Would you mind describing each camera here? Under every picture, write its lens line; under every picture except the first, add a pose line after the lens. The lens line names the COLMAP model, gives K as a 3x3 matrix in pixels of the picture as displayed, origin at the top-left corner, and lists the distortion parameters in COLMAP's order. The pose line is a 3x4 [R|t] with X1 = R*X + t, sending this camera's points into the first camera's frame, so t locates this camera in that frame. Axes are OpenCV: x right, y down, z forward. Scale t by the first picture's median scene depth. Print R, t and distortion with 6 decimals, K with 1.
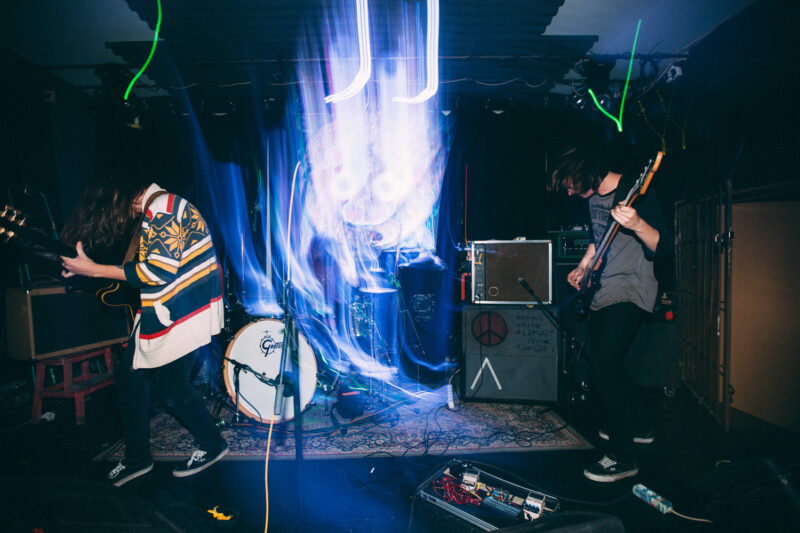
lens RADIAL K [[363.5, 0, 399.2], [0, 363.5, 265.6], [0, 0, 1]] dist [-0.025189, 0.003515]
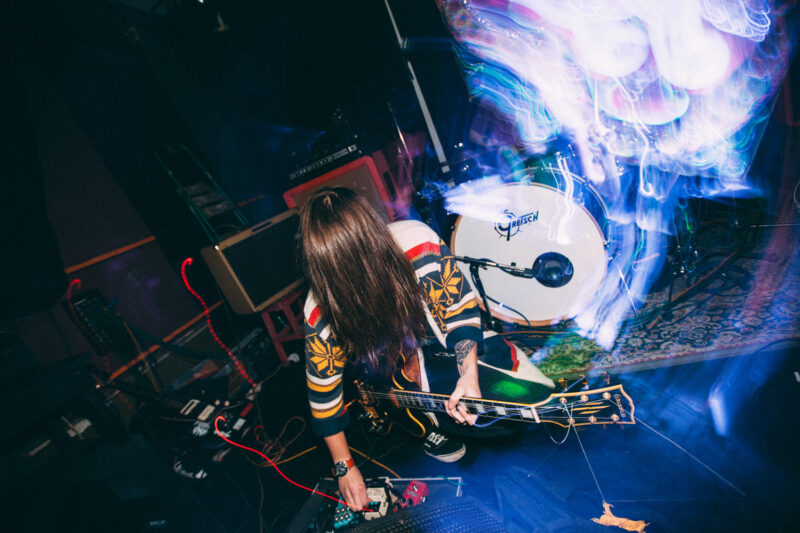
lens RADIAL K [[363.5, 0, 390.1], [0, 363.5, 262.2], [0, 0, 1]] dist [-0.025189, 0.003515]
pose [[0.878143, -0.238891, -0.414482, -0.291593], [0.361908, 0.898348, 0.248985, 0.037584], [0.312869, -0.368649, 0.875335, 0.319509]]
